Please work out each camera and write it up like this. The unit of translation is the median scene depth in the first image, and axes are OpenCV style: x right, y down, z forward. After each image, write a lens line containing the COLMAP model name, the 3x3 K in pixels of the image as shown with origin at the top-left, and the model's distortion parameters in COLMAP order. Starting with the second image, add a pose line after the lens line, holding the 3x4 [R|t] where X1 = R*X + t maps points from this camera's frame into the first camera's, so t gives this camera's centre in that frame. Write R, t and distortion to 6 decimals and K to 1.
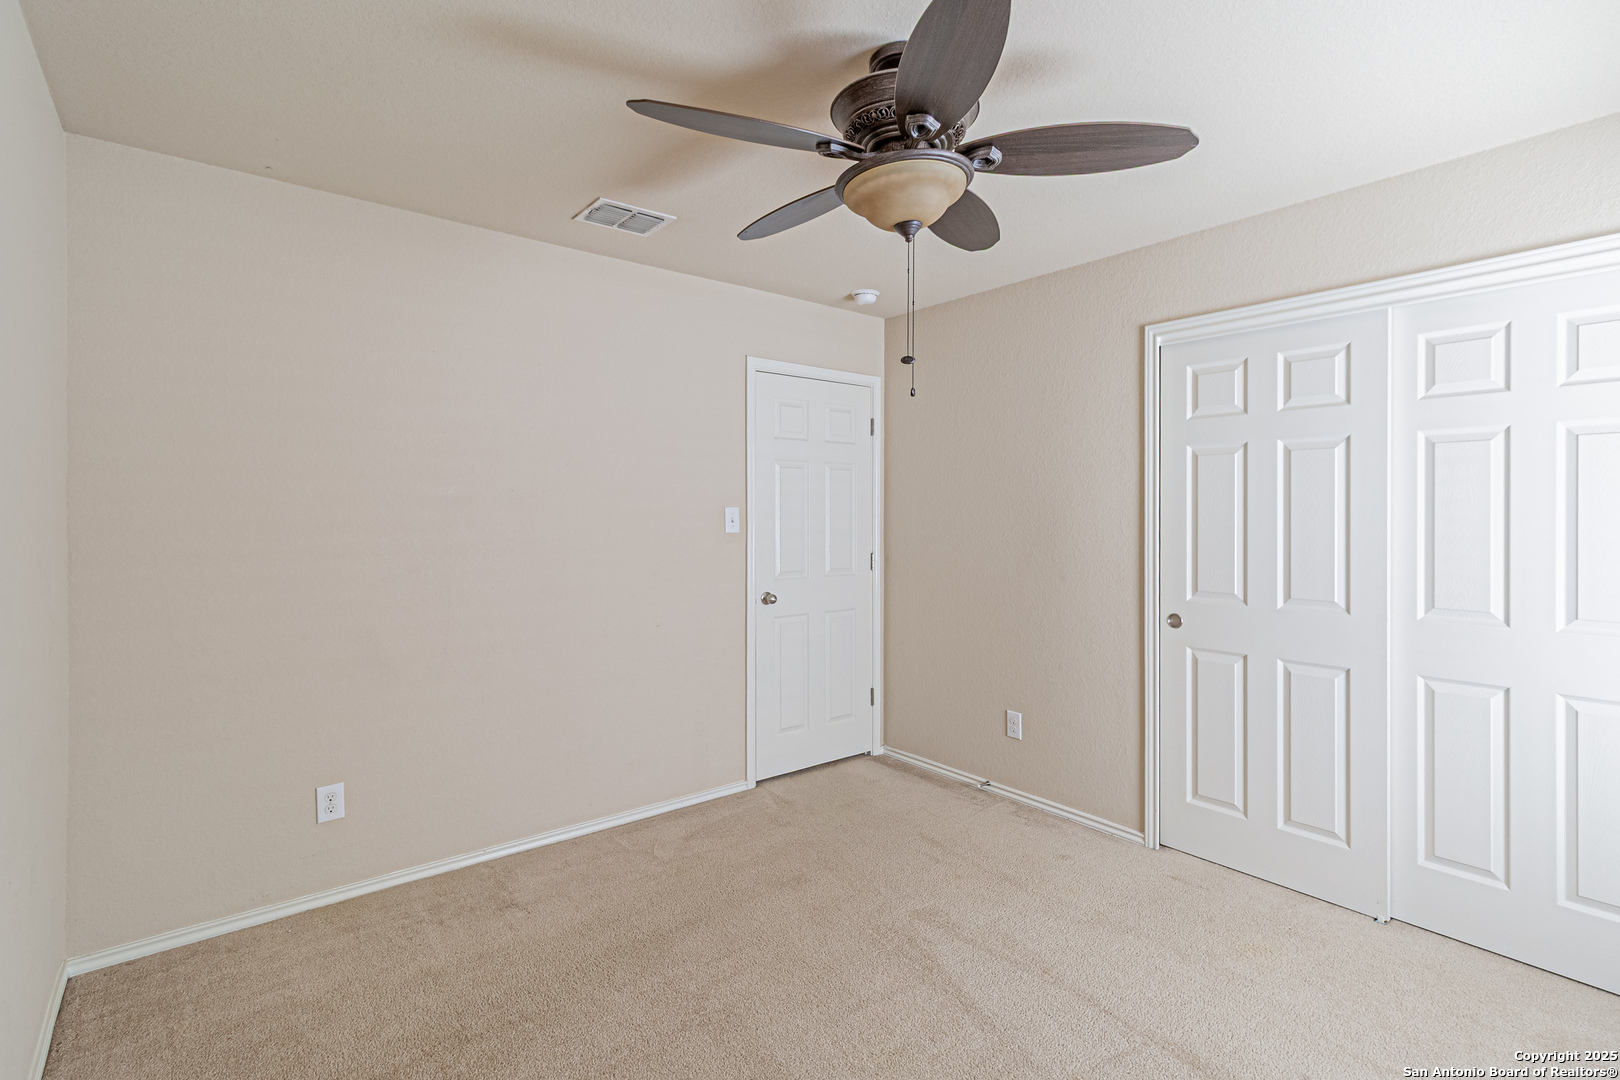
lens RADIAL K [[758.1, 0, 830.1], [0, 758.1, 511.5], [0, 0, 1]] dist [0.002499, 0.000914]
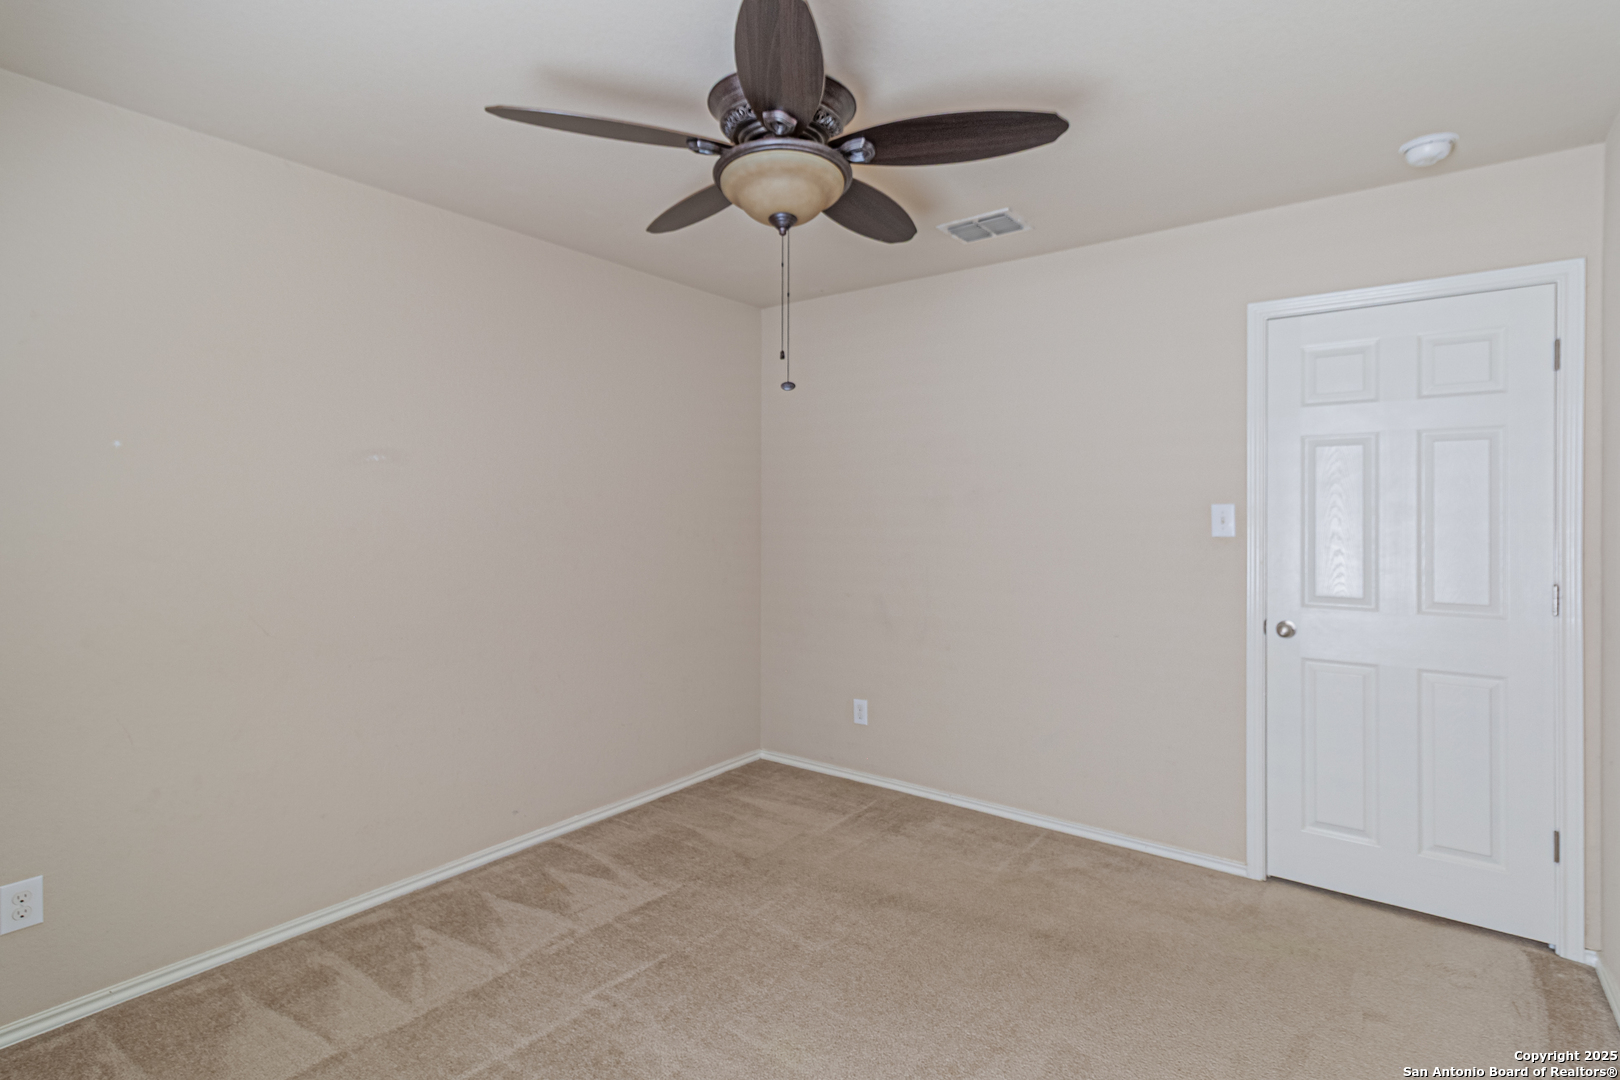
lens RADIAL K [[783.0, 0, 810.2], [0, 783.0, 510.4], [0, 0, 1]] dist [0.006190, -0.000358]
pose [[0.243064, -0.002620, -0.970007, 0.640496], [0.000734, 0.999997, -0.002518, 0.003338], [0.970010, -0.000100, 0.243065, 0.455893]]
